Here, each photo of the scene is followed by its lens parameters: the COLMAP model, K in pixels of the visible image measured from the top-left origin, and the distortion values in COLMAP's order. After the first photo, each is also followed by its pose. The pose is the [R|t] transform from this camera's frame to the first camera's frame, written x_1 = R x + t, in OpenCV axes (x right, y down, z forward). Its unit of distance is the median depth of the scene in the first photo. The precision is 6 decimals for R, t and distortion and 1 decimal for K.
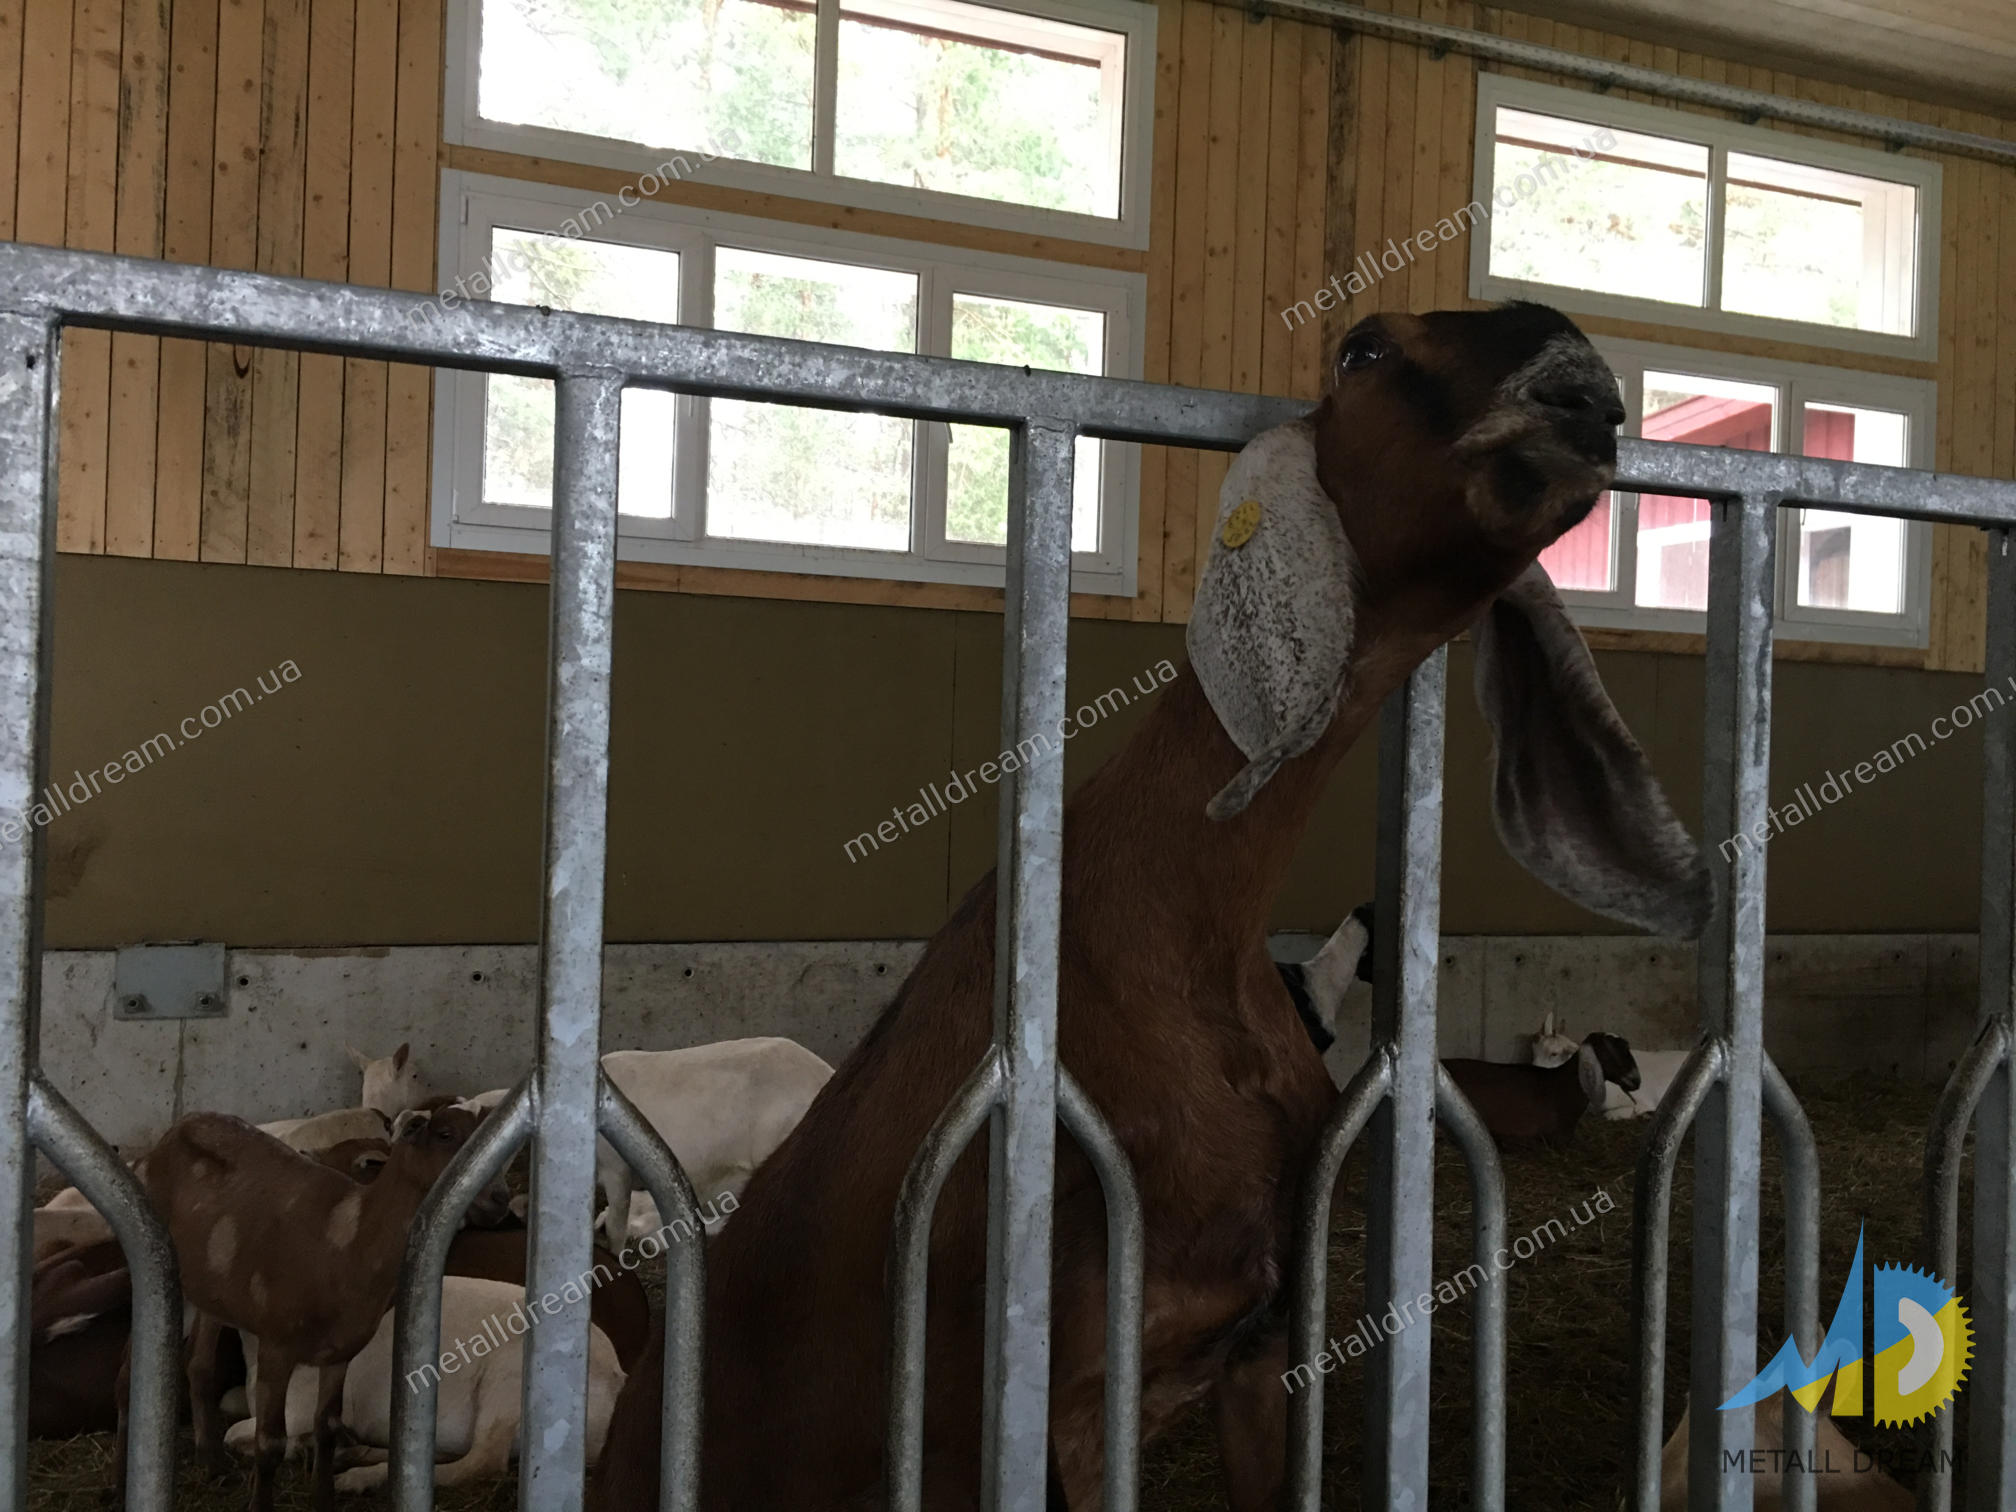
lens RADIAL K [[1687.0, 0, 996.6], [0, 1687.0, 754.2], [0, 0, 1]] dist [0.074714, -0.090747]
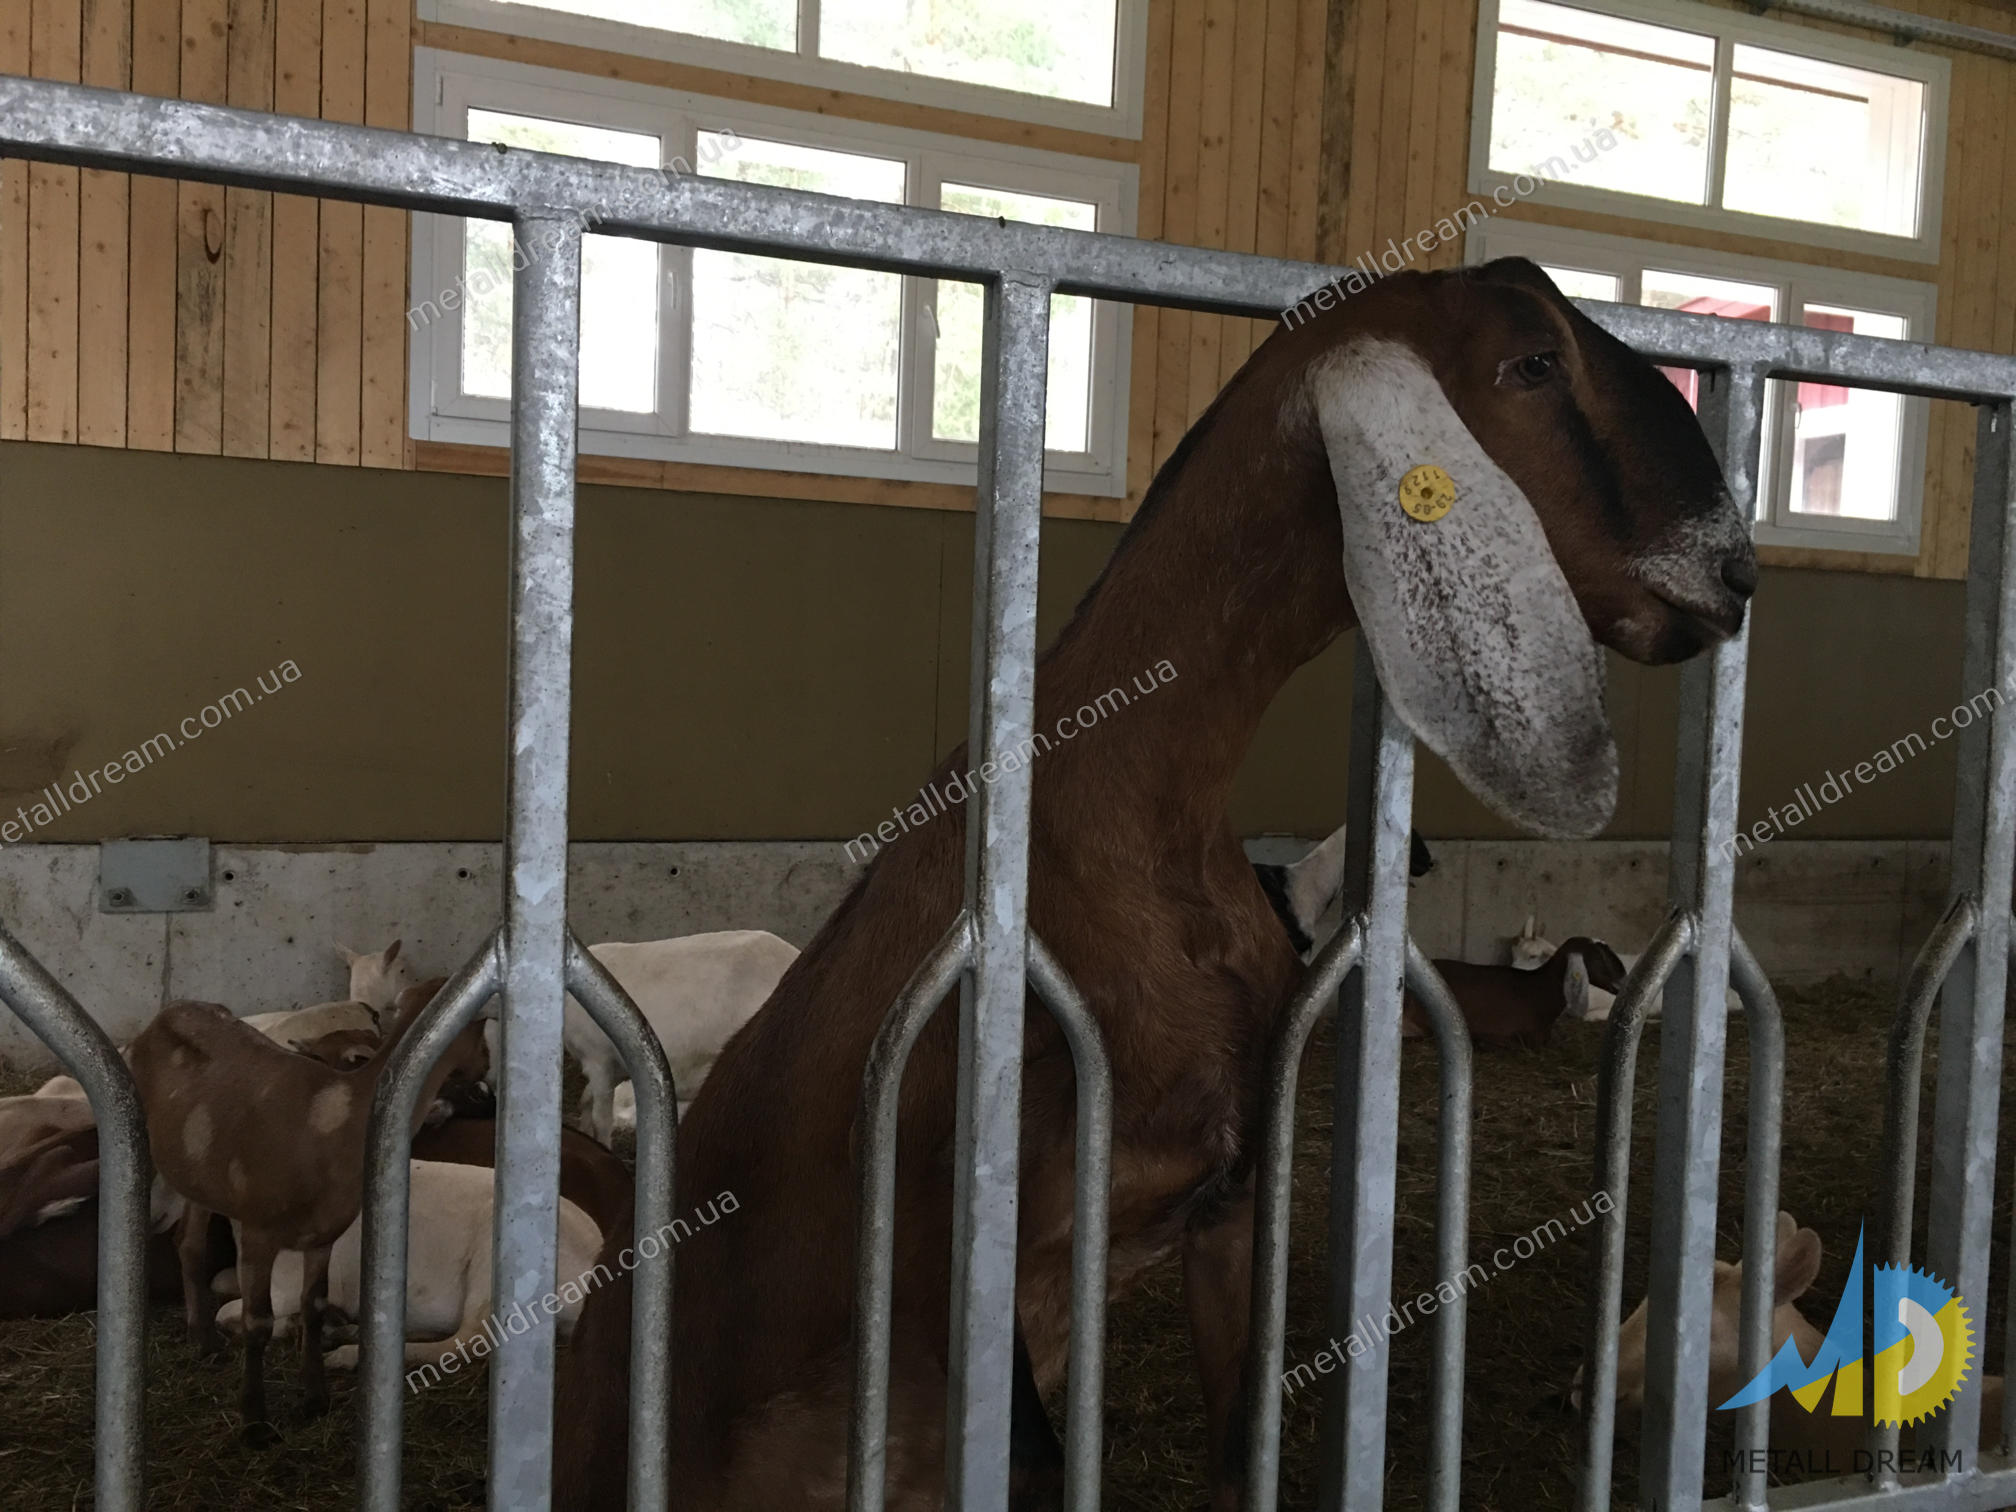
lens RADIAL K [[1687.0, 0, 998.0], [0, 1687.0, 762.3], [0, 0, 1]] dist [0.074714, -0.090747]
pose [[0.999955, 0.005883, 0.007449, 0.003391], [-0.006310, 0.998252, 0.058767, 0.008410], [-0.007090, -0.058811, 0.998244, 0.002743]]
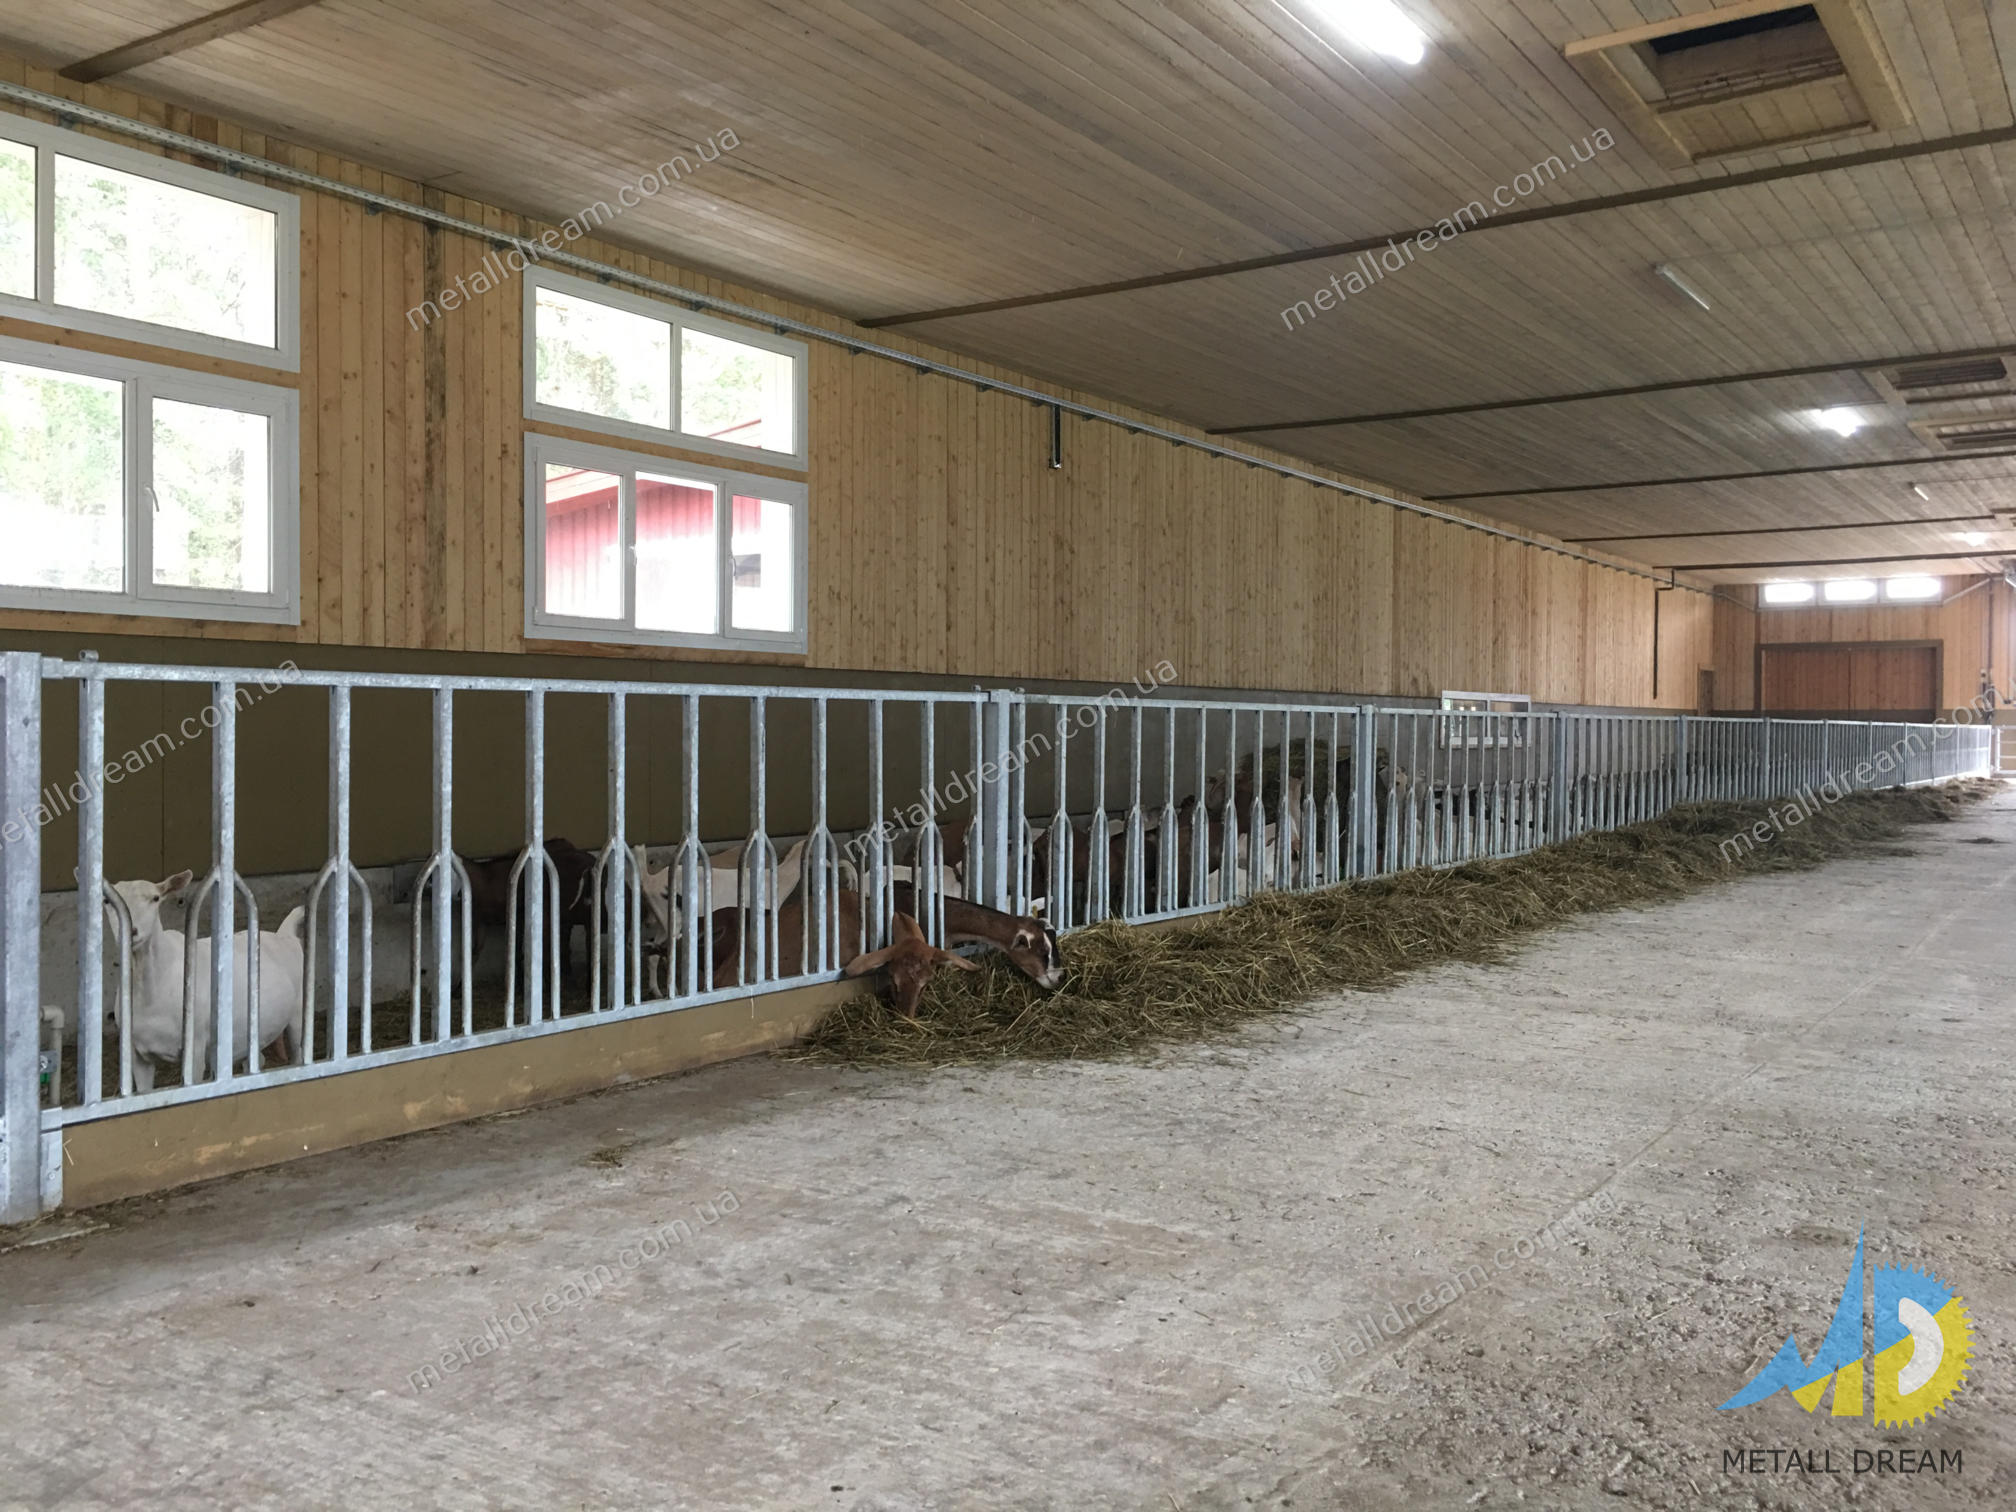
lens RADIAL K [[1687.0, 0, 980.0], [0, 1687.0, 749.3], [0, 0, 1]] dist [0.074714, -0.090747]
pose [[0.829358, -0.032325, 0.557782, -0.497351], [0.015253, 0.999263, 0.035230, -0.068622], [-0.558510, -0.020711, 0.829239, -0.977501]]
